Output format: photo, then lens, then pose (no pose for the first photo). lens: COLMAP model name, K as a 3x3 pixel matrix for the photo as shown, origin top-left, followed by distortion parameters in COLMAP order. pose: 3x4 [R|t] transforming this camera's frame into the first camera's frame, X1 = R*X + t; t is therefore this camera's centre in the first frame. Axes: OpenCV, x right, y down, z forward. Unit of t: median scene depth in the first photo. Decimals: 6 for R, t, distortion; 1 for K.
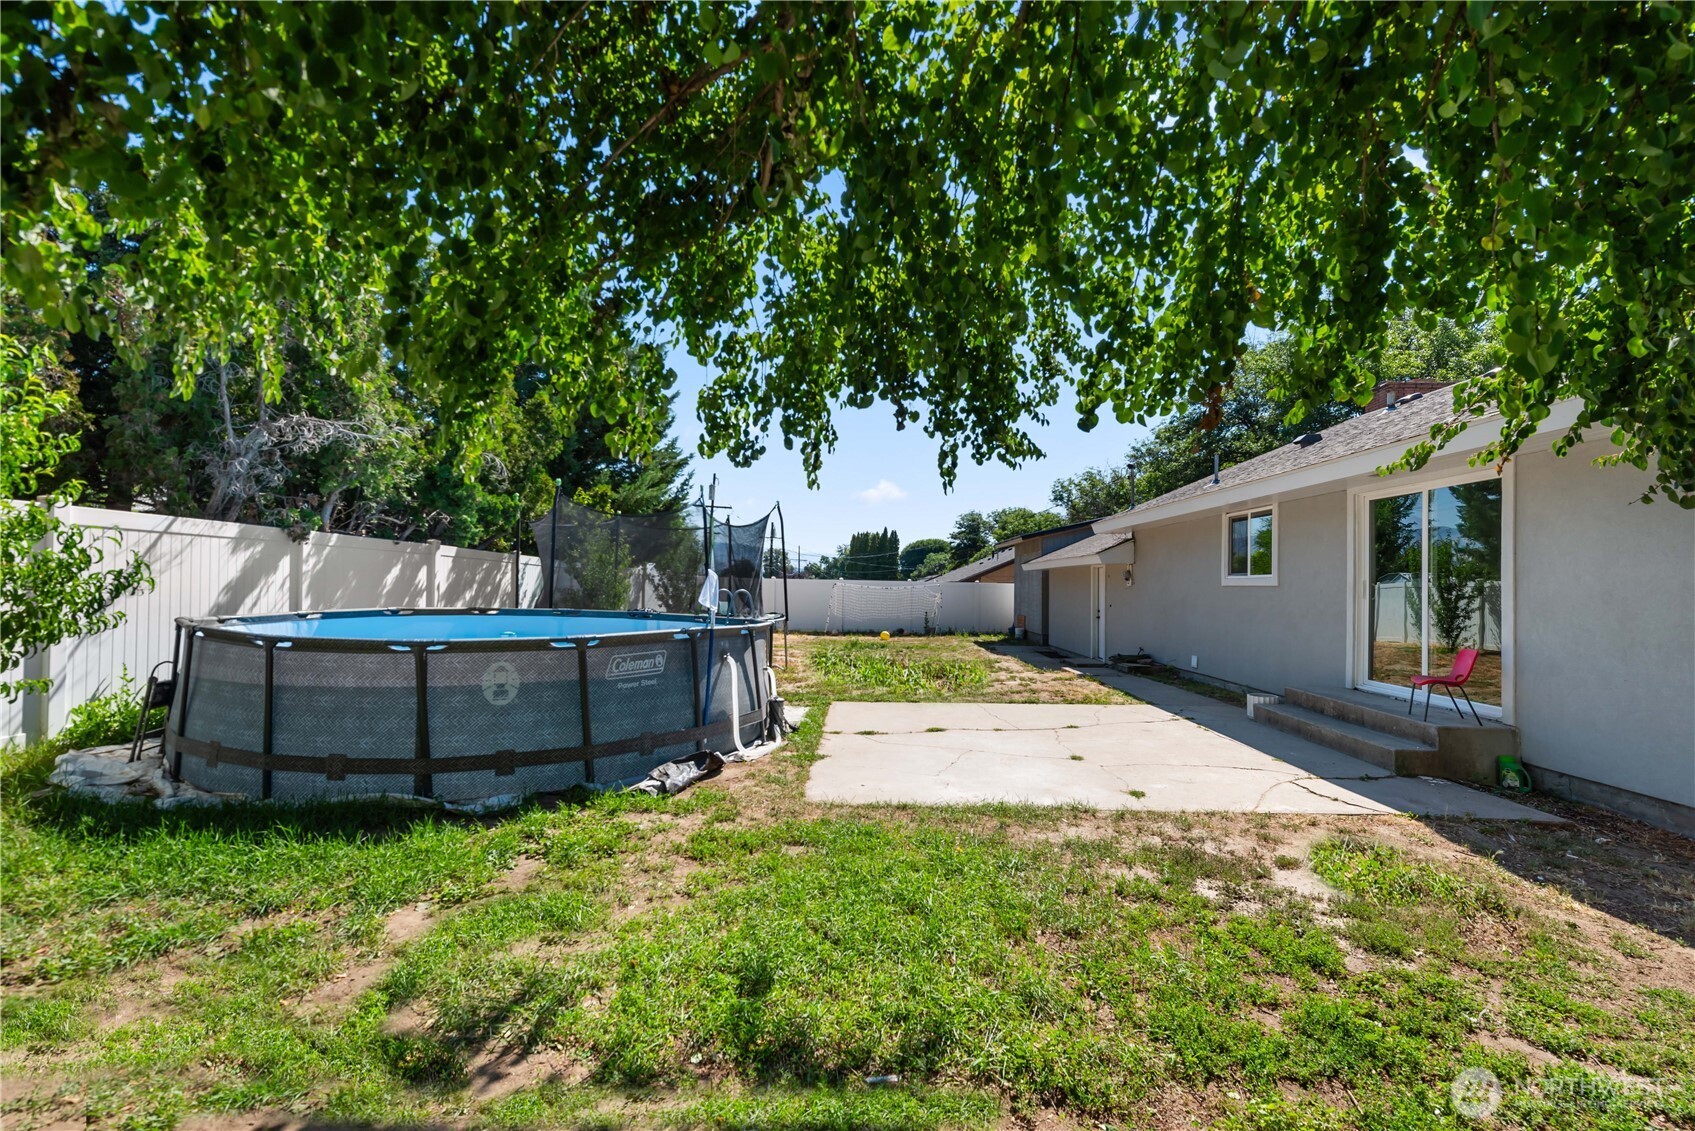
lens RADIAL K [[738.8, 0, 862.2], [0, 738.8, 572.6], [0, 0, 1]] dist [0.002419, -0.000536]
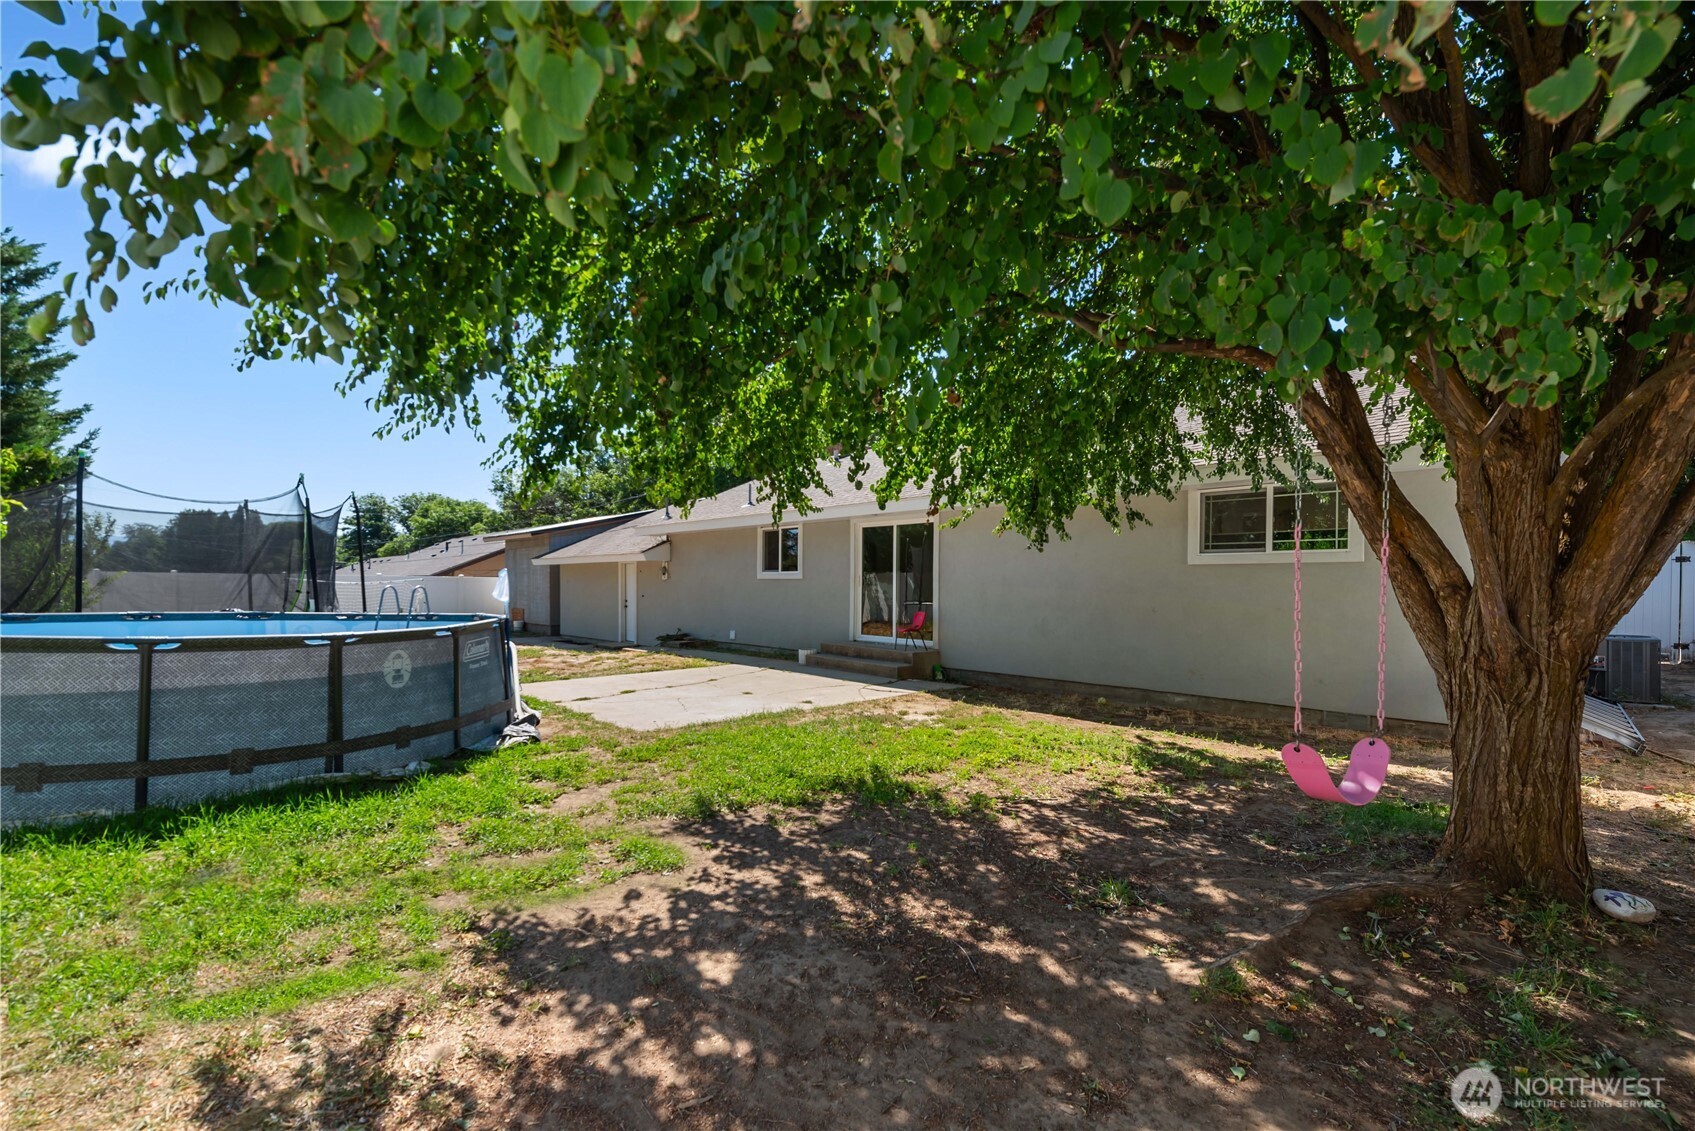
lens RADIAL K [[741.5, 0, 857.1], [0, 741.5, 553.5], [0, 0, 1]] dist [-0.000743, 0.000261]
pose [[0.720296, 0.017049, 0.693457, -0.512573], [-0.006214, 0.999816, -0.018126, -0.008835], [-0.693639, 0.008747, 0.720270, -0.217674]]
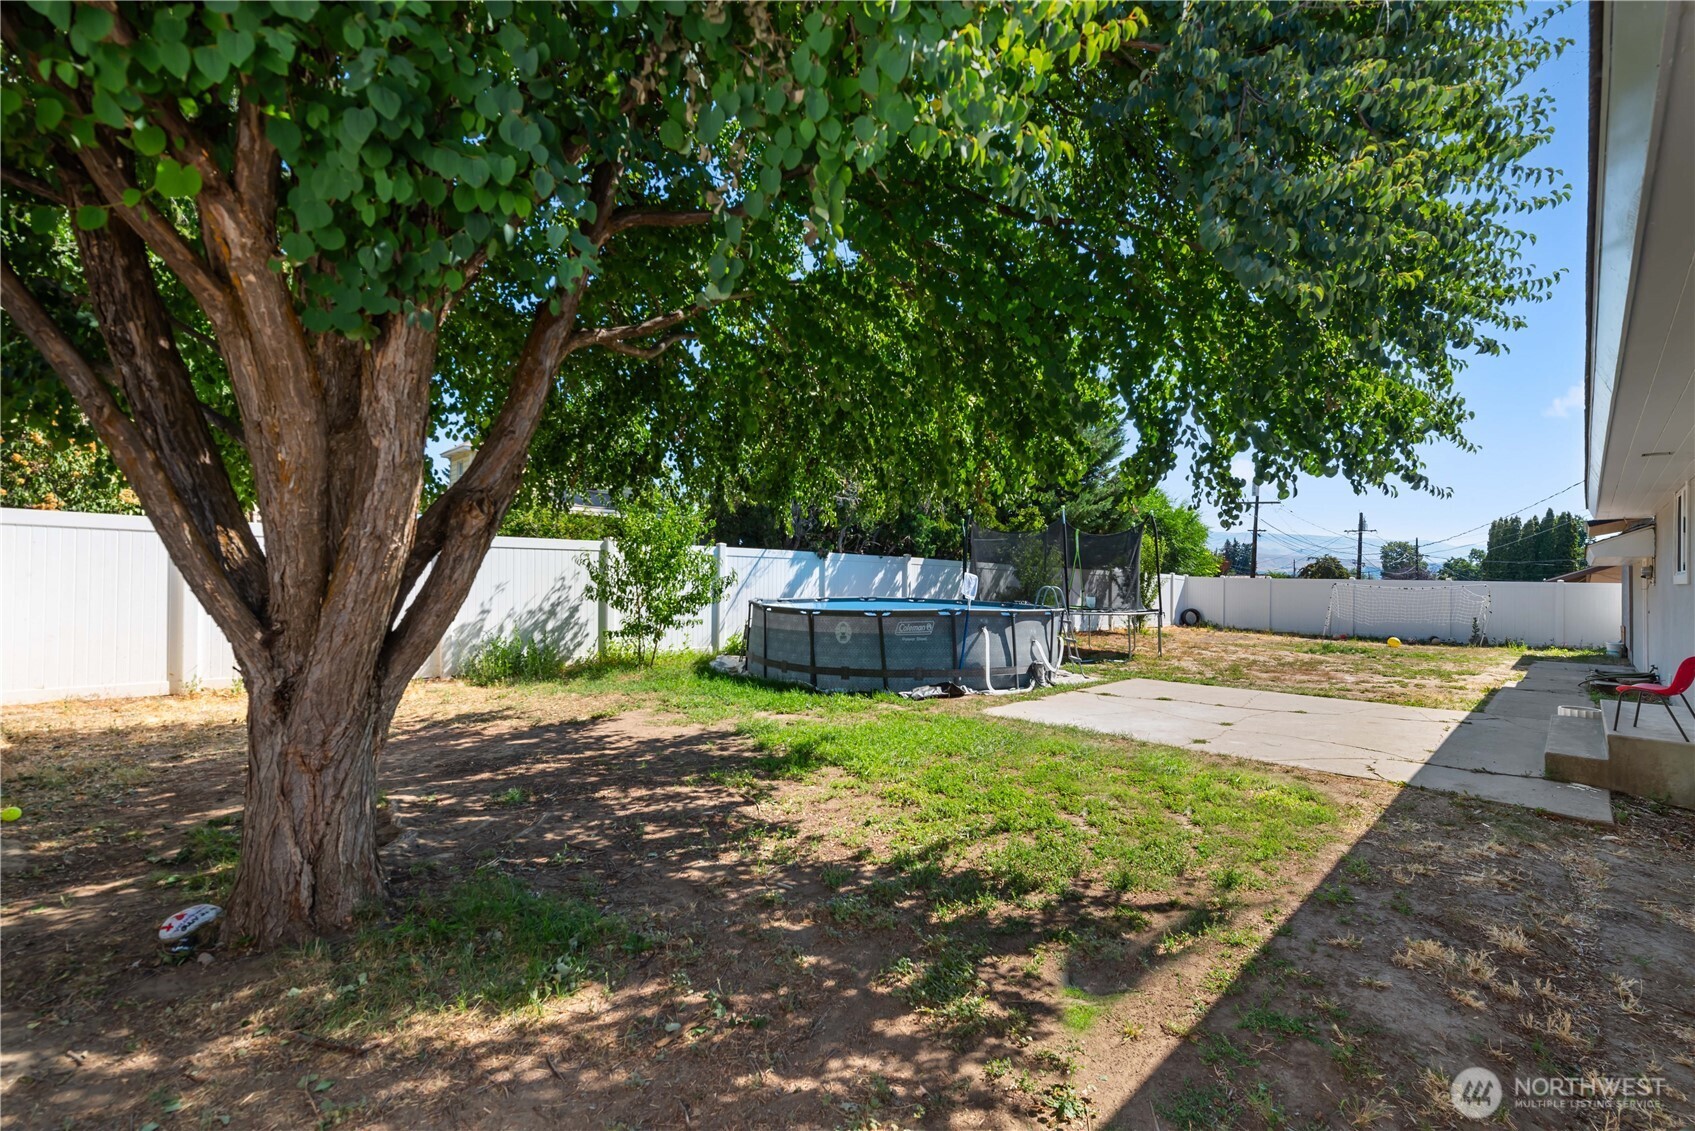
lens RADIAL K [[738.8, 0, 862.2], [0, 738.8, 572.6], [0, 0, 1]] dist [0.002419, -0.000536]
pose [[0.720232, -0.010426, -0.693655, 0.596916], [0.009539, 0.999941, -0.005125, 0.001503], [0.693667, -0.002926, 0.720290, -0.246856]]
